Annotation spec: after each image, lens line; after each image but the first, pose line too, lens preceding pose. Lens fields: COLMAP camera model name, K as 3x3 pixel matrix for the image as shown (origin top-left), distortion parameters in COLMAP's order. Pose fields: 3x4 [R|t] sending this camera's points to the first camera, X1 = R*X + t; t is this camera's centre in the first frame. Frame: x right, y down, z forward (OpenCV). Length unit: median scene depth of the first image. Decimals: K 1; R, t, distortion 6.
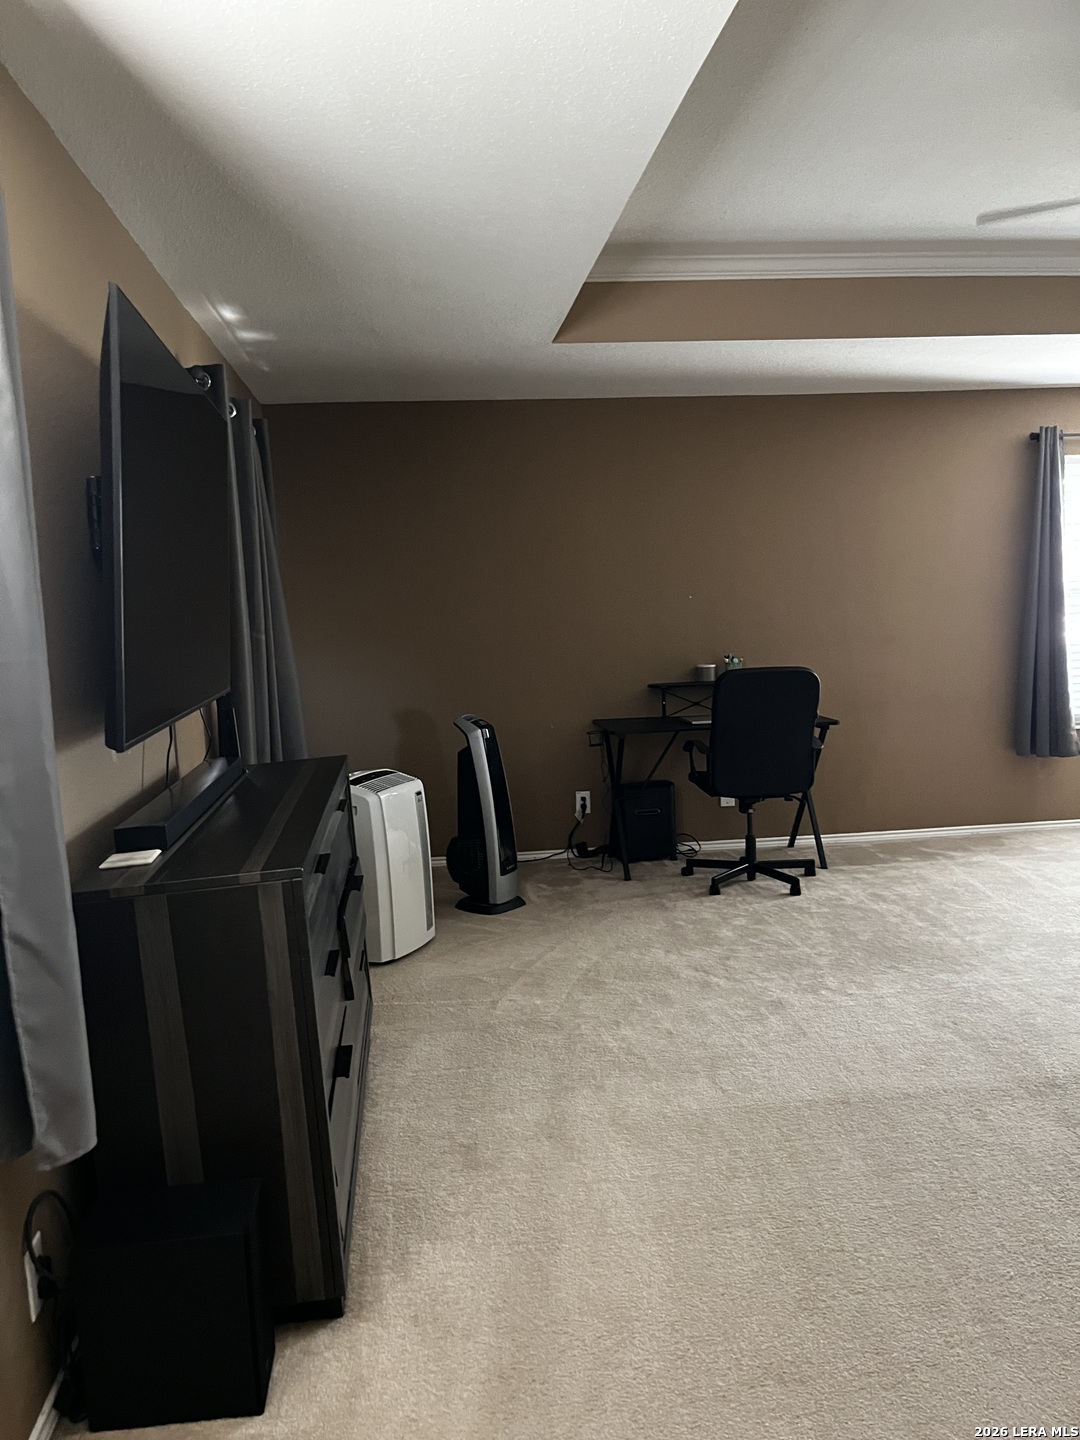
lens RADIAL K [[1090.7, 0, 538.4], [0, 1090.7, 717.1], [0, 0, 1]] dist [0.064095, -0.091500]
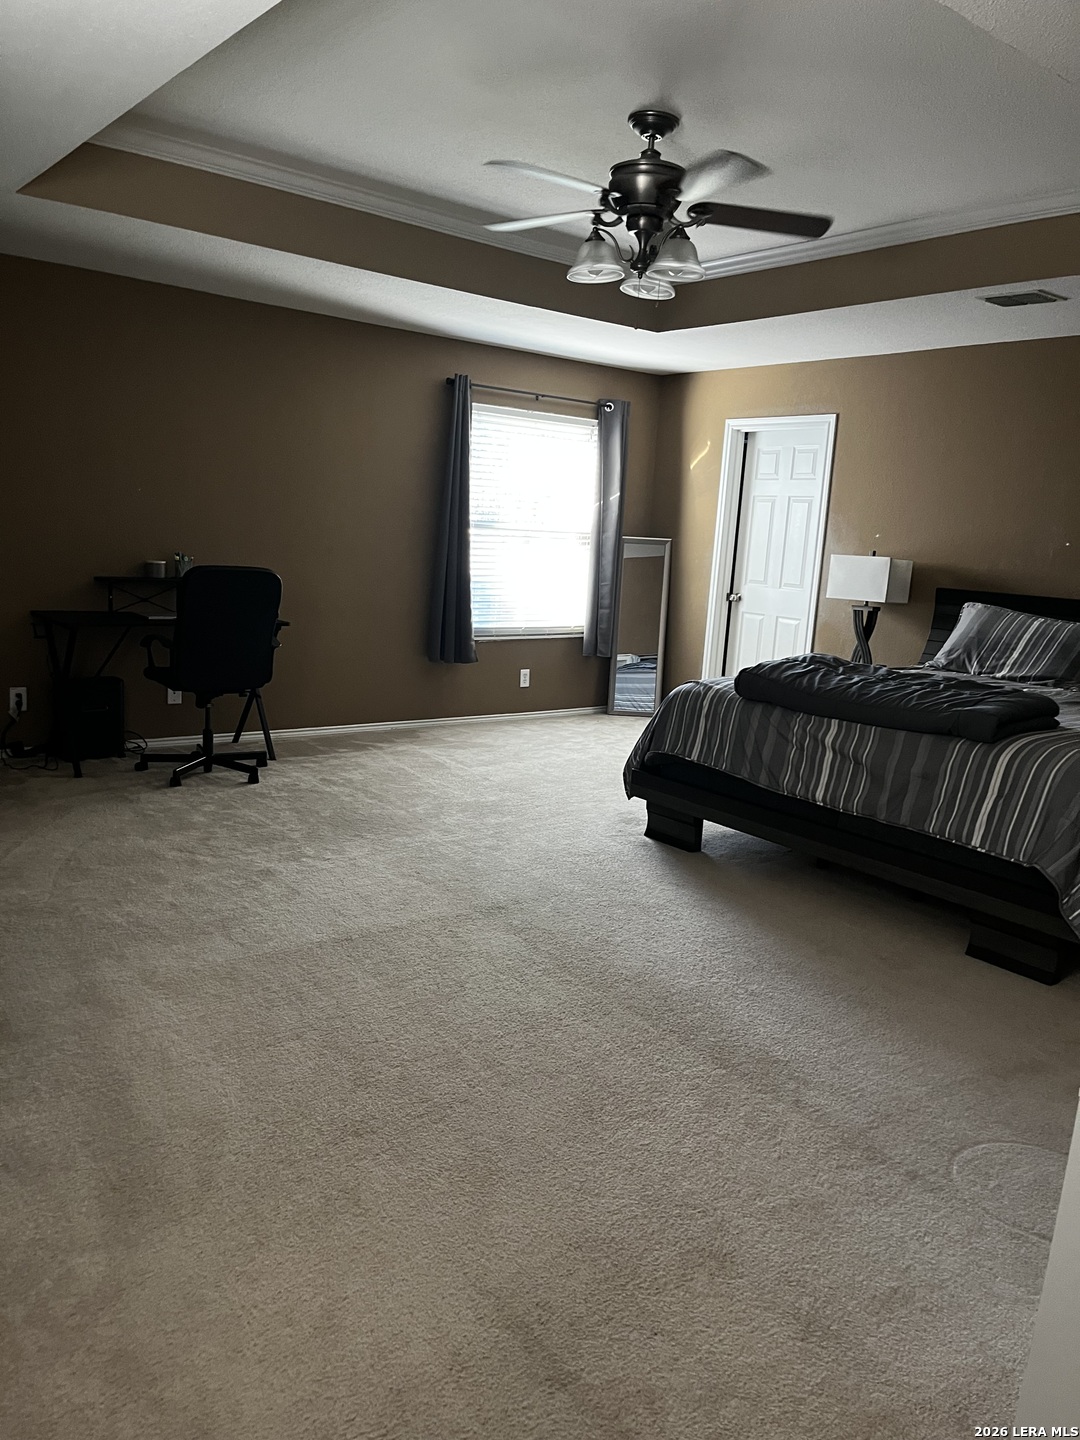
lens RADIAL K [[1090.7, 0, 538.9], [0, 1090.7, 730.1], [0, 0, 1]] dist [0.064095, -0.091500]
pose [[0.842420, -0.009816, 0.538732, -0.108964], [-0.036714, 0.996465, 0.075567, 0.020116], [-0.537569, -0.083438, 0.839081, -0.042846]]
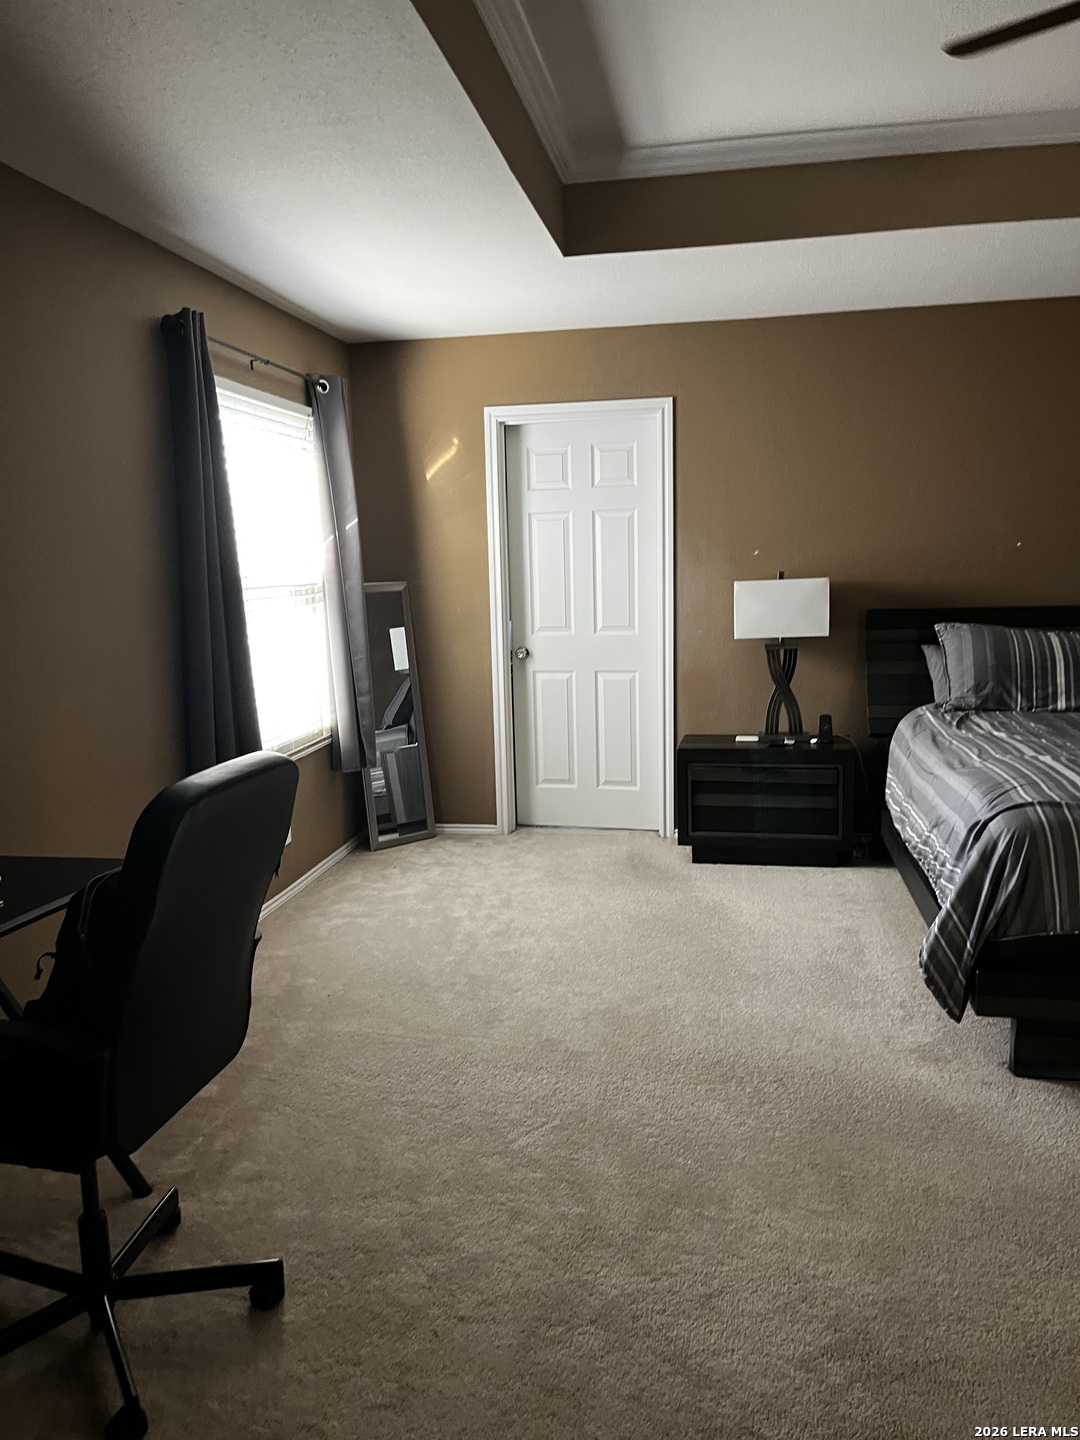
lens RADIAL K [[1090.7, 0, 542.3], [0, 1090.7, 730.5], [0, 0, 1]] dist [0.064095, -0.091500]
pose [[0.294193, -0.114127, 0.948908, -0.106101], [0.113376, 0.990002, 0.083919, -0.073445], [-0.948998, 0.082895, 0.304190, 0.772916]]
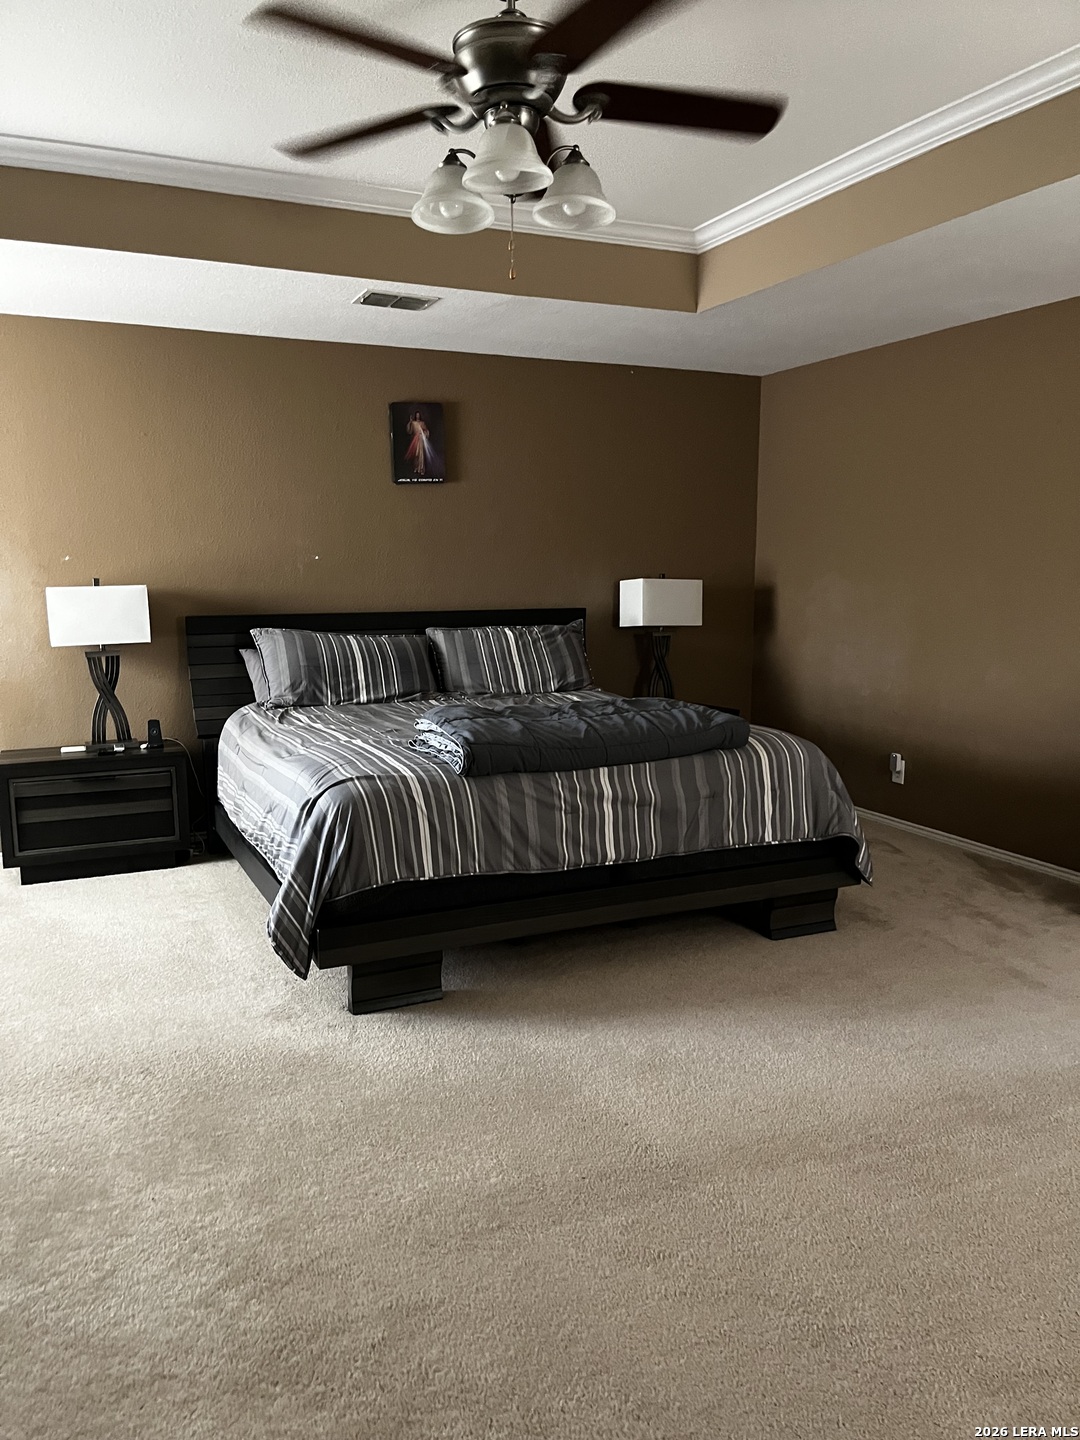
lens RADIAL K [[1090.7, 0, 533.5], [0, 1090.7, 732.9], [0, 0, 1]] dist [0.064095, -0.091500]
pose [[-0.303277, -0.105548, 0.947039, -0.154972], [0.117550, 0.982112, 0.147101, -0.070941], [-0.945624, 0.155937, -0.285445, 0.790108]]
